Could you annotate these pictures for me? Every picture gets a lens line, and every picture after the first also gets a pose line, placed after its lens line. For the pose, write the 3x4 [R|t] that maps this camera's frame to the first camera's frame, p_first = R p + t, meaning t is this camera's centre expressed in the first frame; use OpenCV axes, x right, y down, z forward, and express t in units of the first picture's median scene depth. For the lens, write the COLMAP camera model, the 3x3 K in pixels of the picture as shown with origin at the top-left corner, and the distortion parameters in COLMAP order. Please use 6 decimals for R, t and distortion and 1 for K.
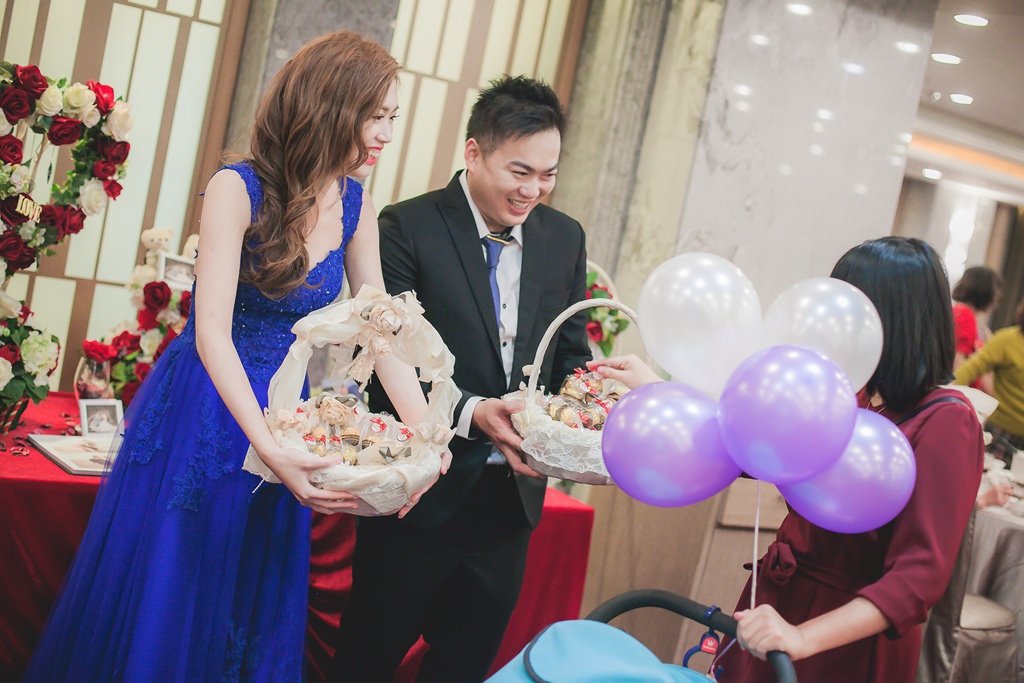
lens RADIAL K [[1488.7, 0, 513.3], [0, 1488.7, 339.6], [0, 0, 1]] dist [-0.142823, 0.098444]
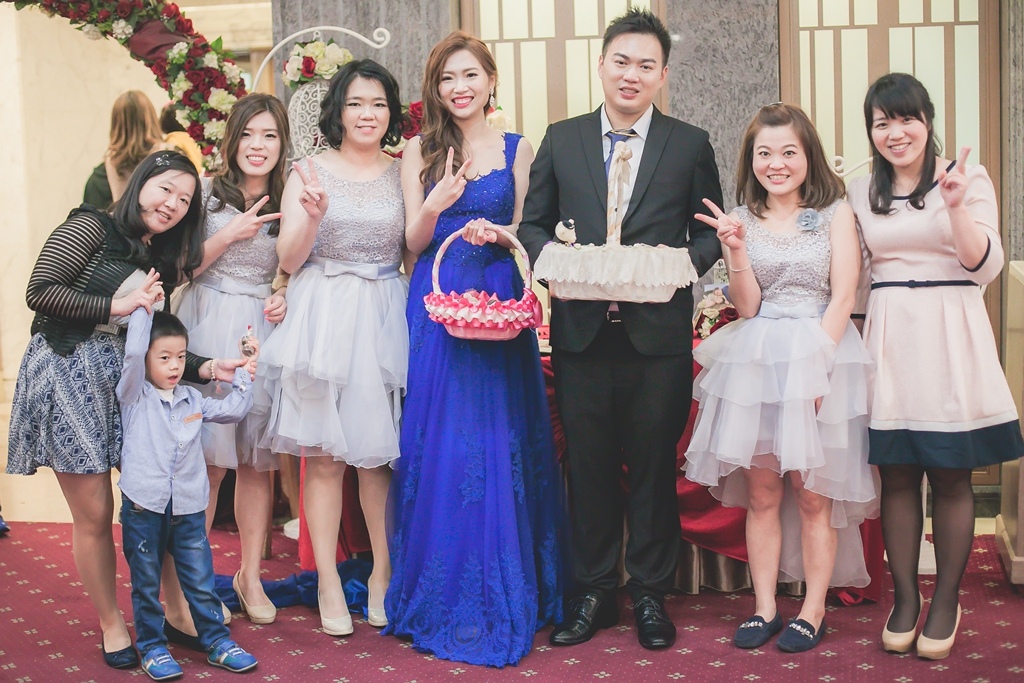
lens RADIAL K [[1617.2, 0, 531.2], [0, 1617.2, 345.5], [0, 0, 1]] dist [-0.147090, 0.126340]
pose [[0.675707, -0.132679, -0.725132, 0.720002], [0.098179, 0.991104, -0.089858, 0.175581], [0.730603, -0.010475, 0.682722, -0.051238]]
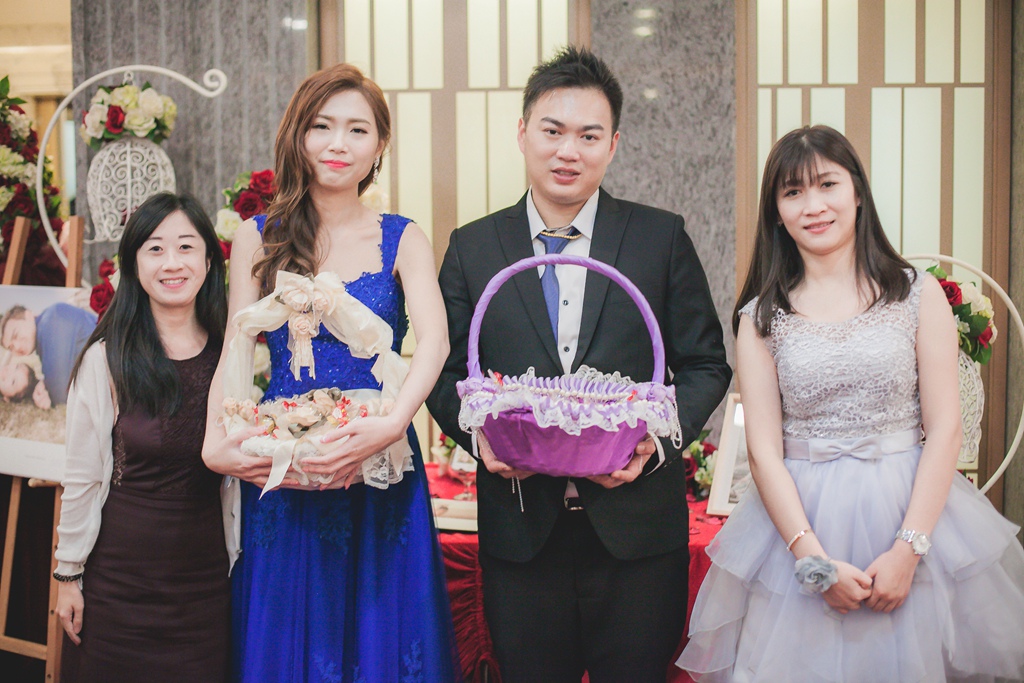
lens RADIAL K [[1488.7, 0, 513.3], [0, 1488.7, 339.6], [0, 0, 1]] dist [-0.142823, 0.098444]
pose [[0.746187, -0.141246, -0.650581, 0.408086], [0.096397, 0.989859, -0.104343, 0.059400], [0.658721, 0.015145, 0.752235, 0.211828]]
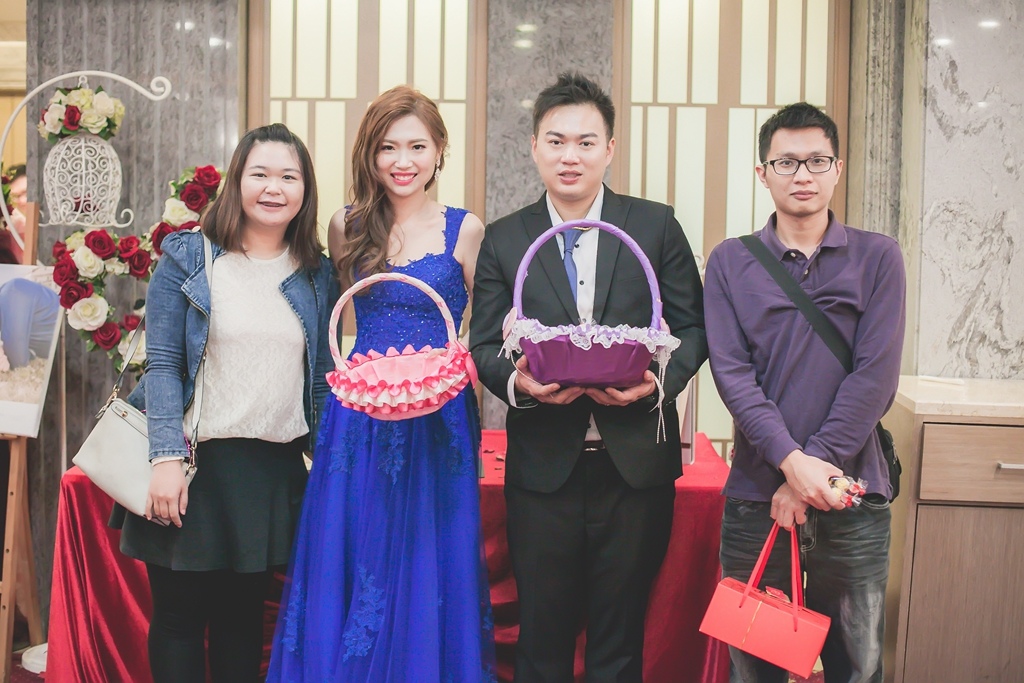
lens RADIAL K [[1539.6, 0, 504.8], [0, 1539.6, 342.3], [0, 0, 1]] dist [-0.144703, 0.105336]
pose [[0.800034, -0.132712, -0.585092, 0.501458], [0.088379, 0.990658, -0.103857, 0.100910], [0.593409, 0.031379, 0.804289, 0.056029]]
